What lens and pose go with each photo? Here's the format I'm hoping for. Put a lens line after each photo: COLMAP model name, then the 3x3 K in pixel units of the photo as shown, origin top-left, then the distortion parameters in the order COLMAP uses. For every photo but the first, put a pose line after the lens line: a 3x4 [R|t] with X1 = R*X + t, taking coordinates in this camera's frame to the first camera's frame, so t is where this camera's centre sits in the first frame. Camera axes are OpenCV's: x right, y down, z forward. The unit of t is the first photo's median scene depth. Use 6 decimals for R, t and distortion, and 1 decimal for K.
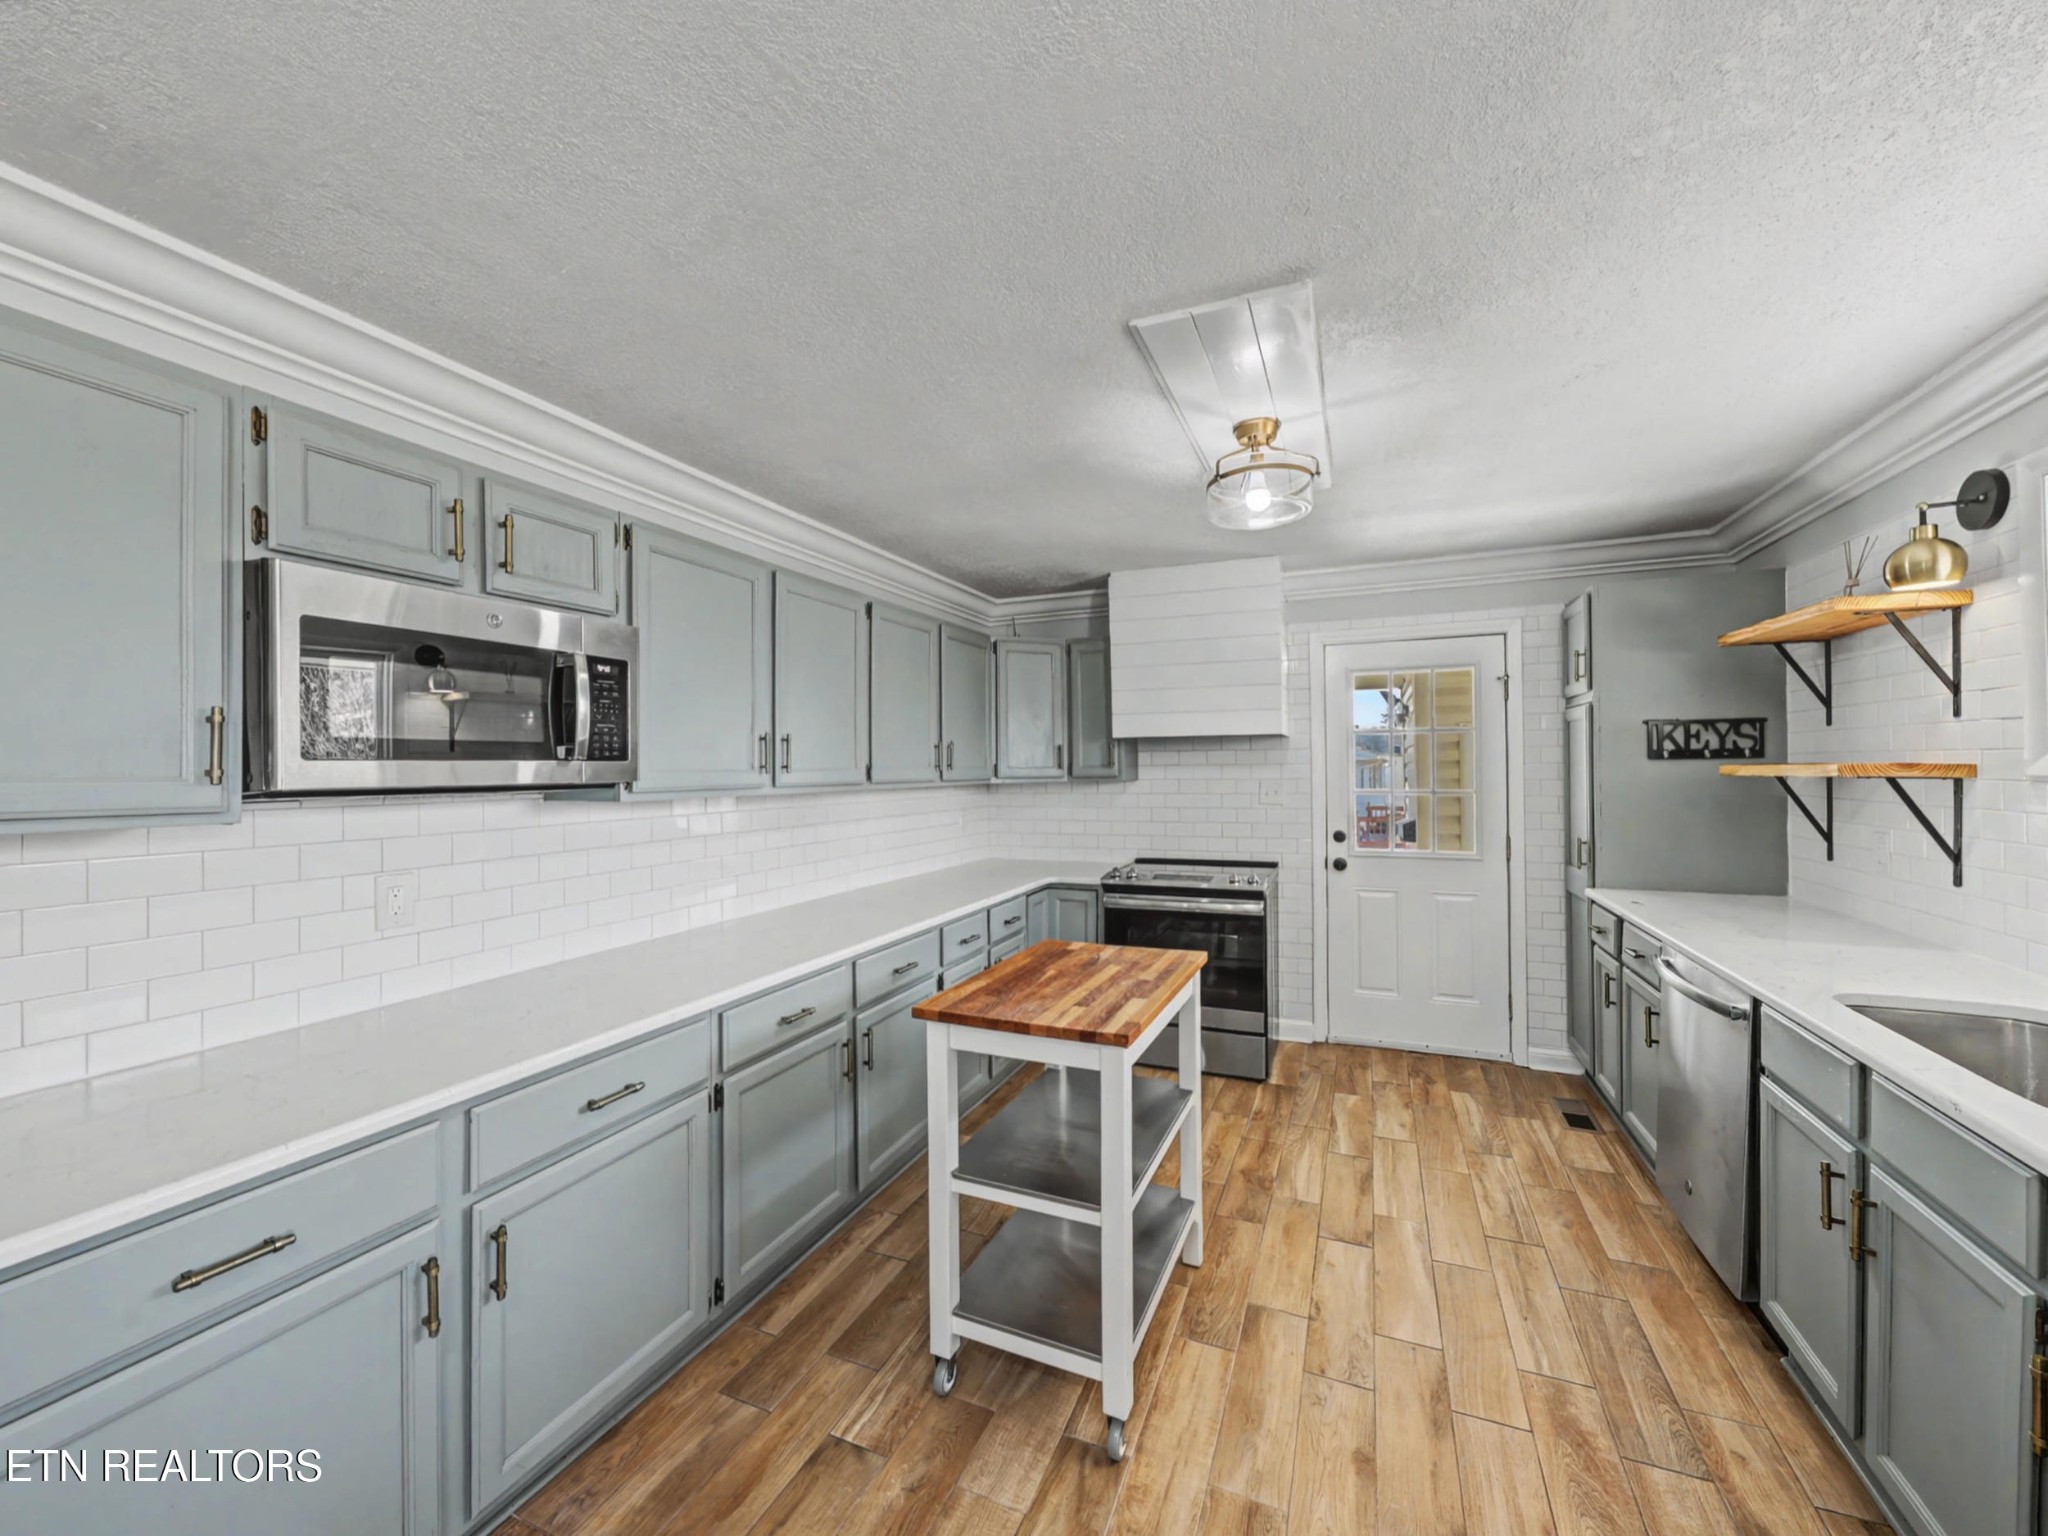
lens RADIAL K [[840.4, 0, 1021.6], [0, 840.4, 764.0], [0, 0, 1]] dist [-0.000467, -0.000380]
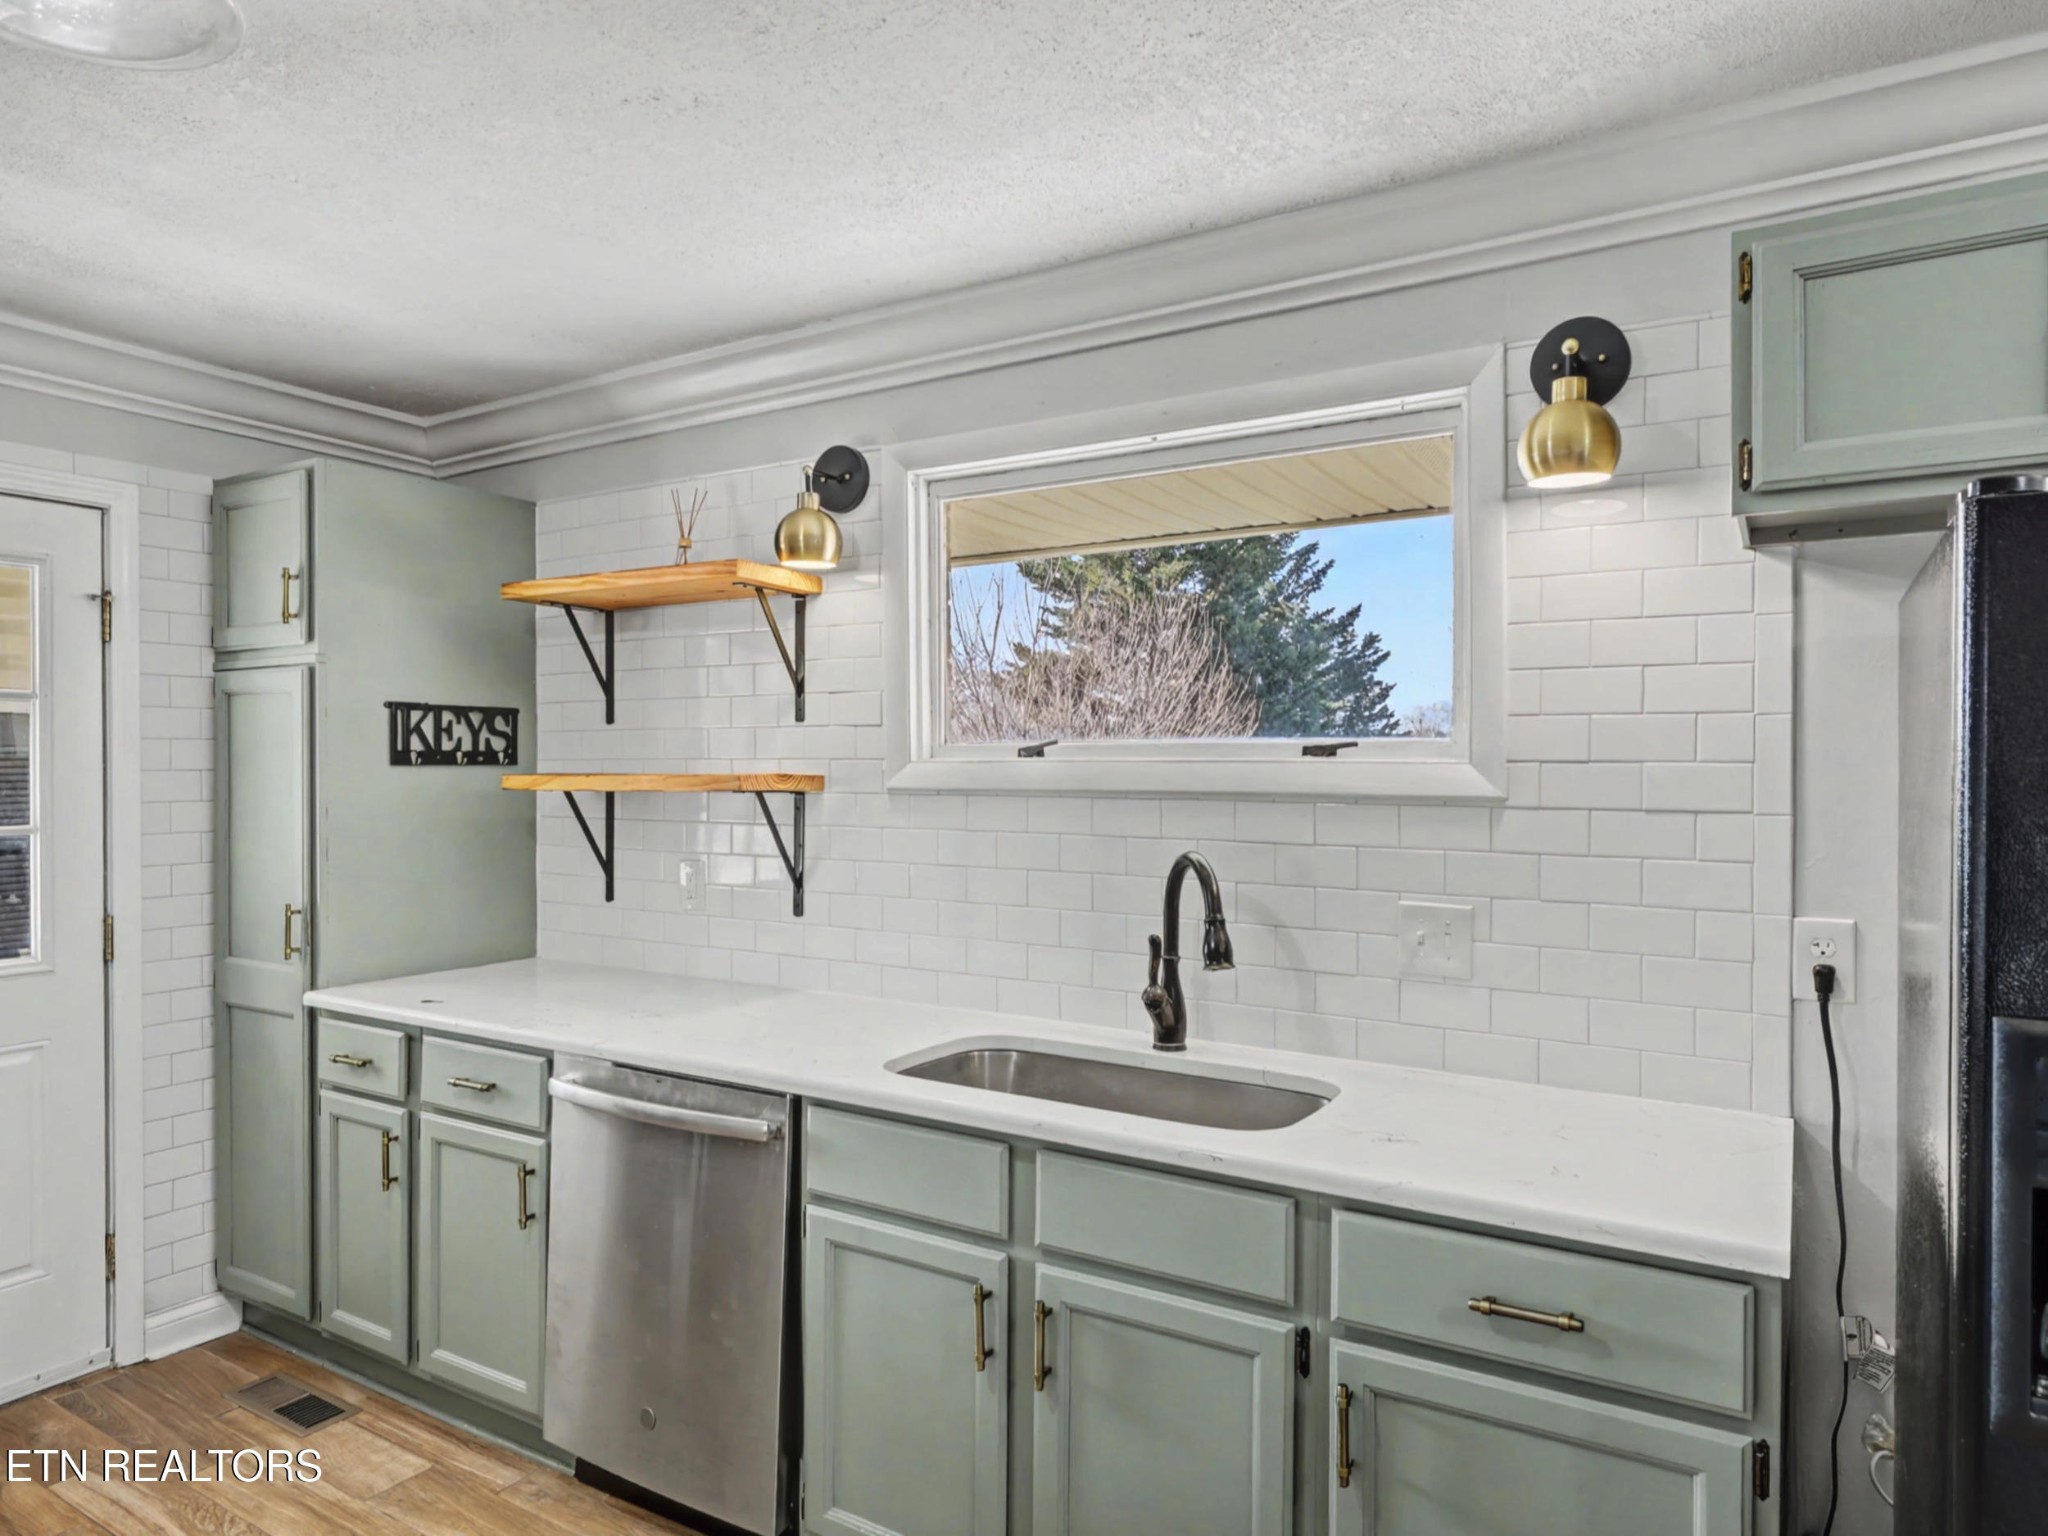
lens RADIAL K [[1276.6, 0, 1023.5], [0, 1276.6, 771.0], [0, 0, 1]] dist [0.003460, 0.001397]
pose [[0.144742, 0.006656, 0.989447, -0.101213], [-0.006053, 0.999965, -0.005841, 0.001272], [-0.989451, -0.005143, 0.144777, 0.367587]]
